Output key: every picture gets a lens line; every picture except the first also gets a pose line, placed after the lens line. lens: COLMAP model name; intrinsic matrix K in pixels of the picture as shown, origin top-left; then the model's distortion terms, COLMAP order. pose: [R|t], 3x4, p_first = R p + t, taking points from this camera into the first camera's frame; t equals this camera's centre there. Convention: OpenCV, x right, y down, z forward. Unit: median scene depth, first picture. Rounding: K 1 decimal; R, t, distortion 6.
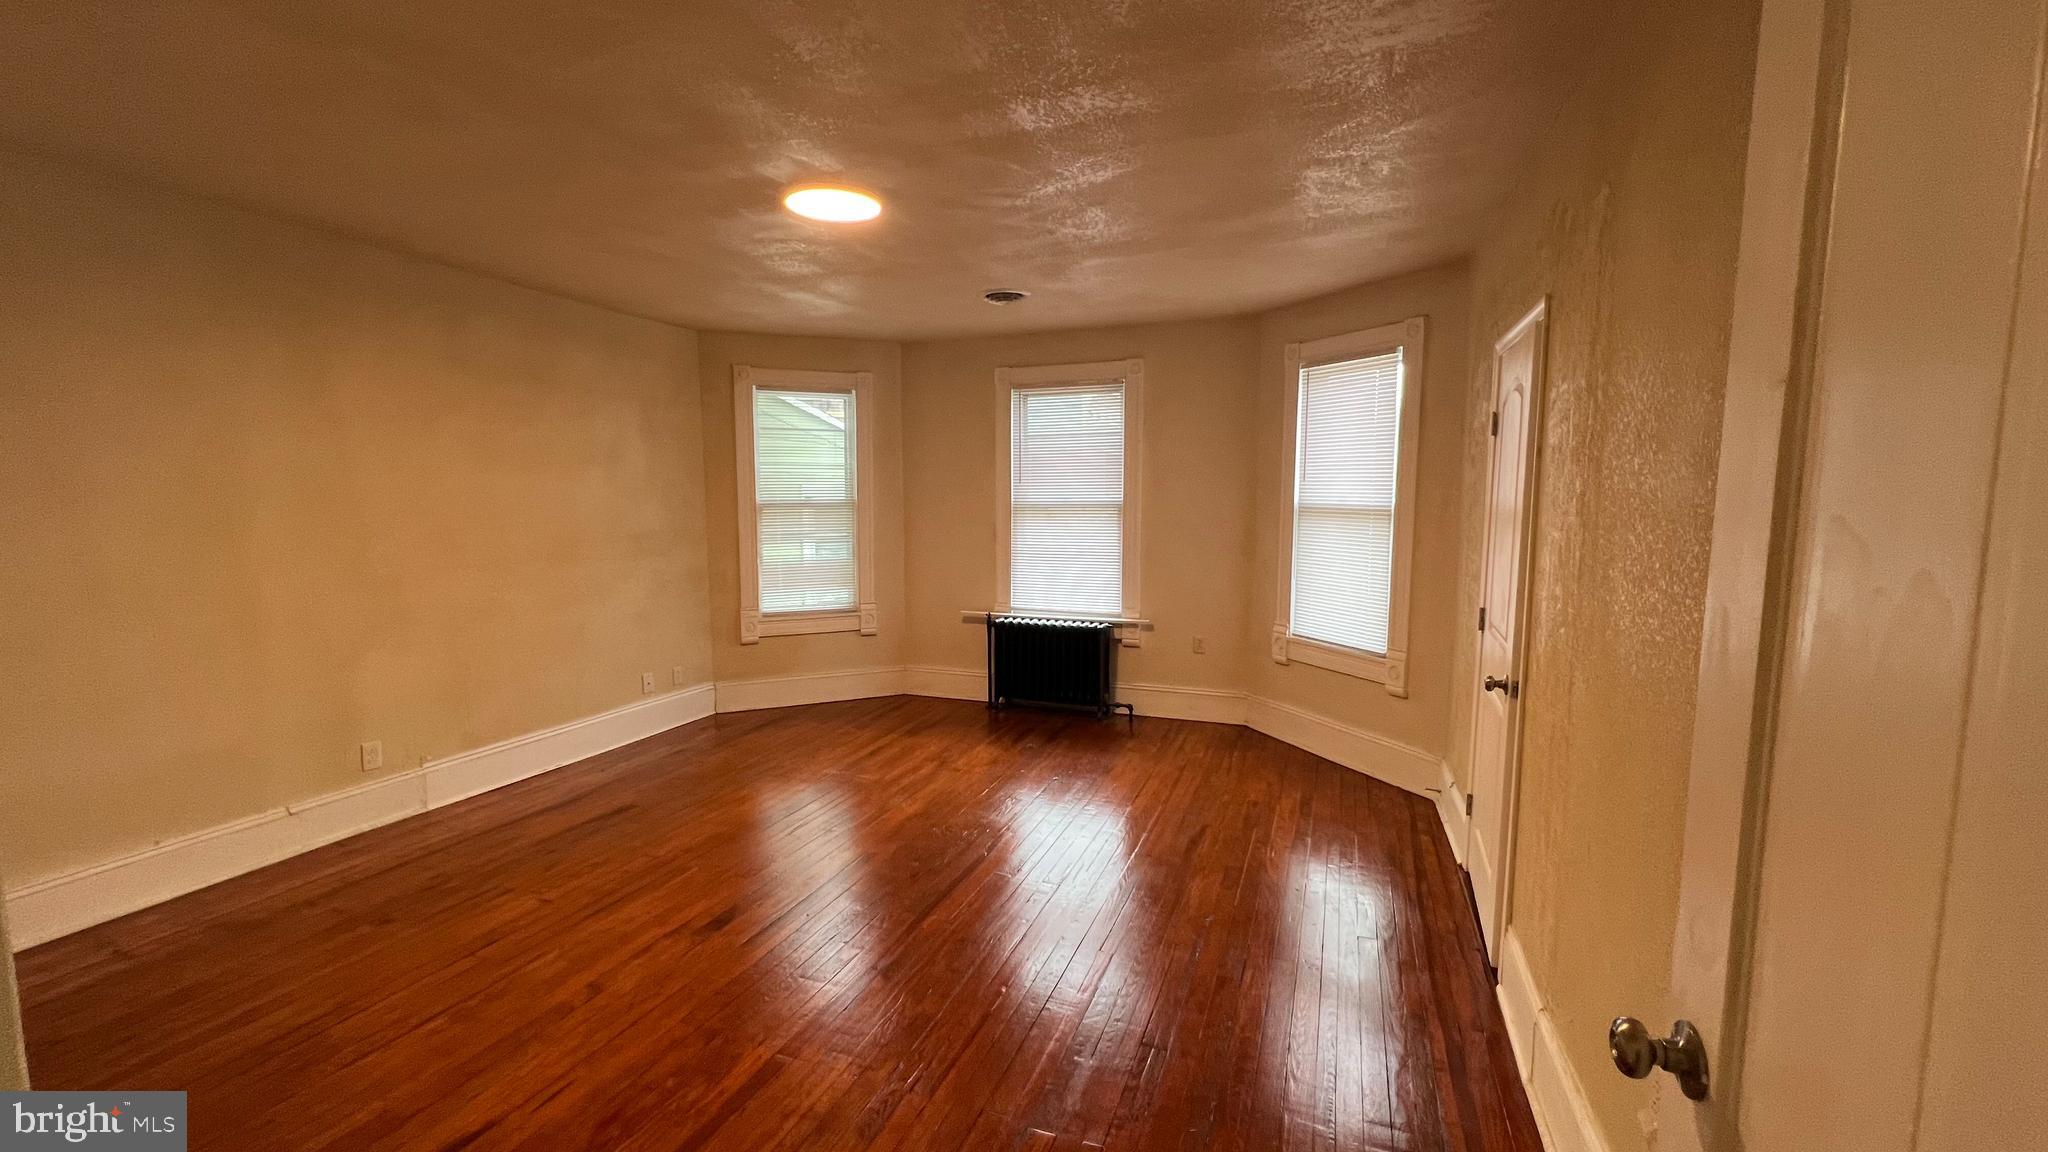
lens RADIAL K [[815.3, 0, 1013.4], [0, 815.3, 572.0], [0, 0, 1]] dist [0.000283, 0.001169]
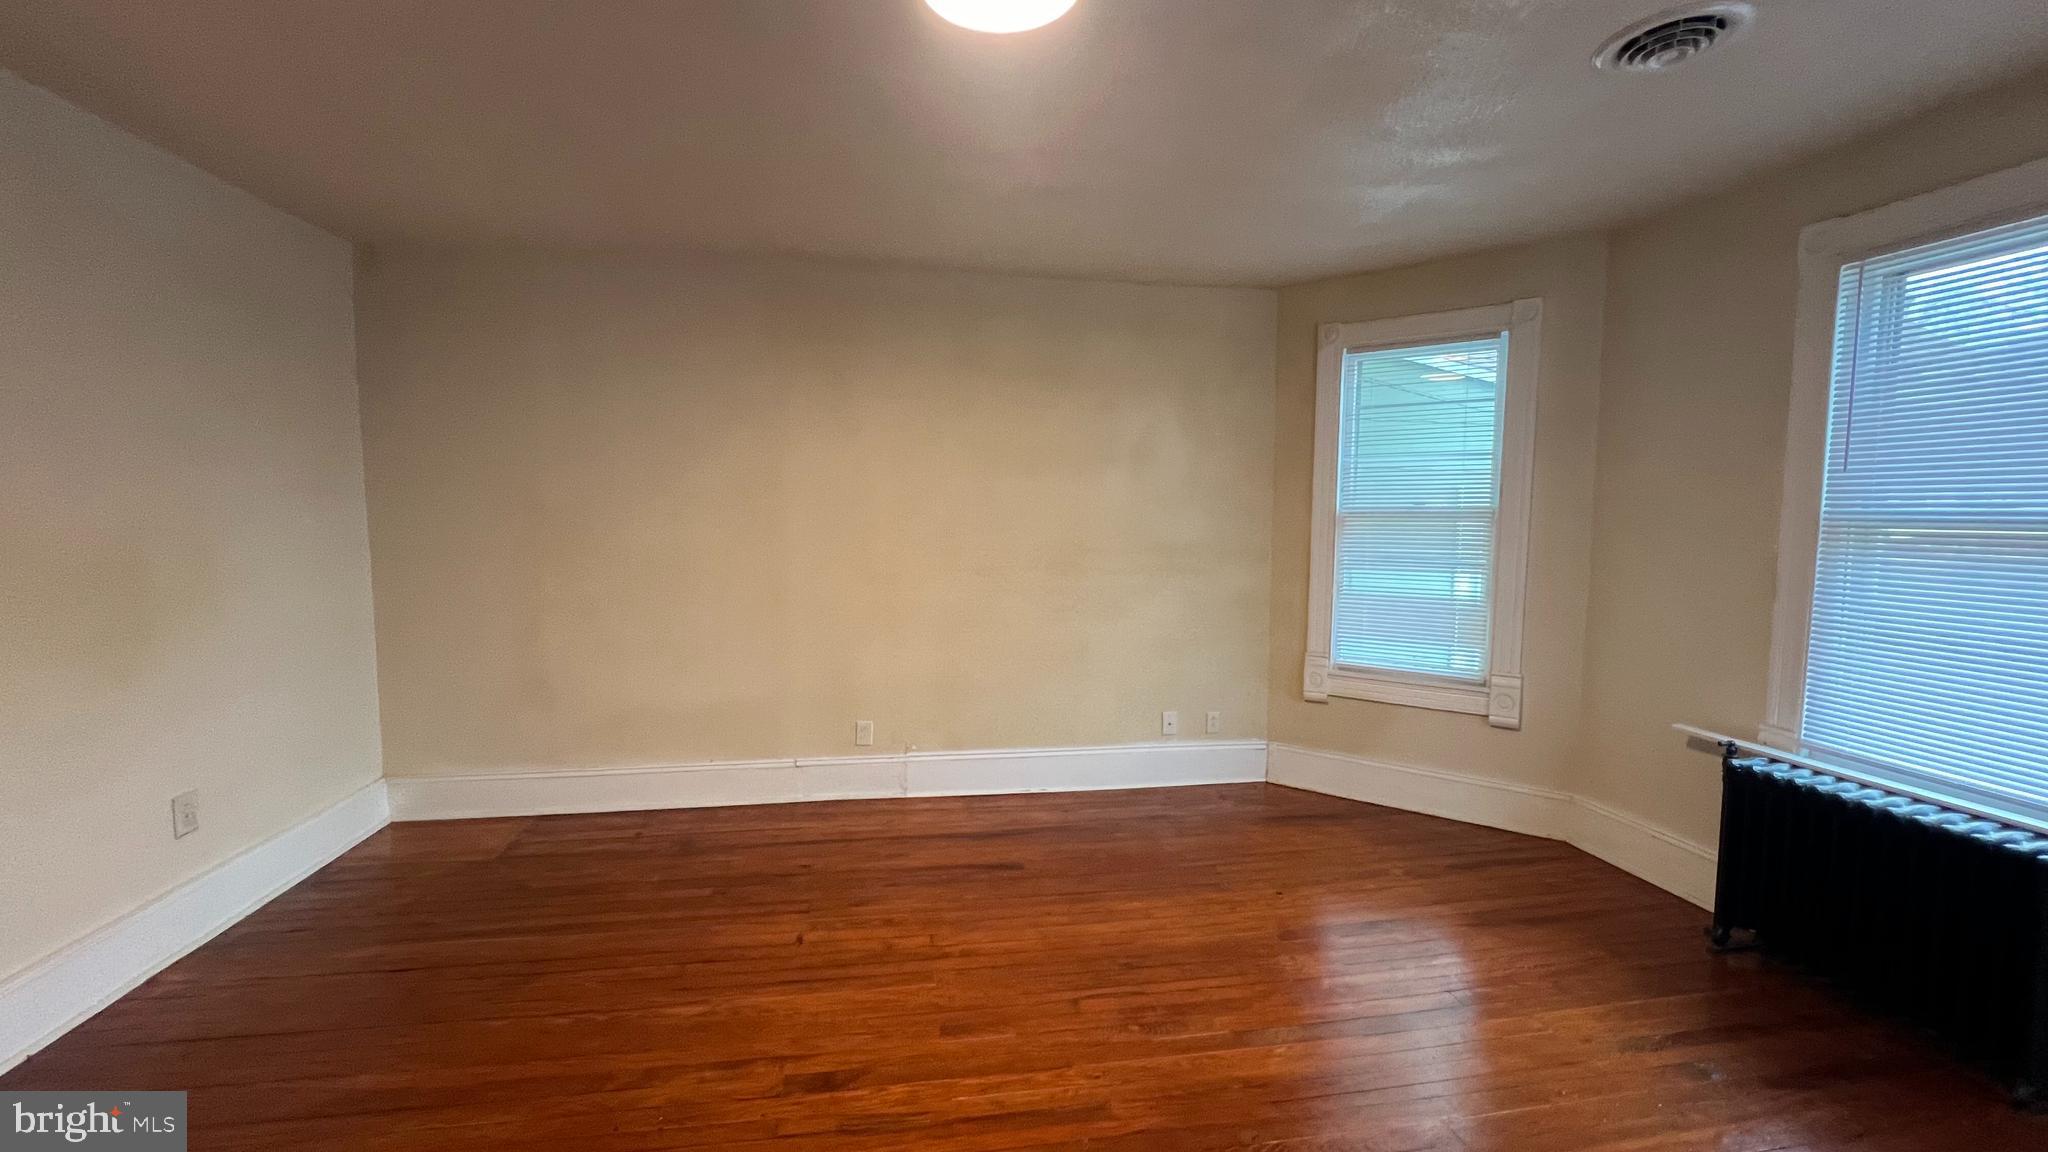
lens RADIAL K [[815.3, 0, 1025.0], [0, 815.3, 581.2], [0, 0, 1]] dist [0.000283, 0.001169]
pose [[0.516773, 0.083343, -0.852056, 0.177053], [-0.086809, 0.995222, 0.044696, -0.033956], [0.851710, 0.050869, 0.521538, 0.427399]]
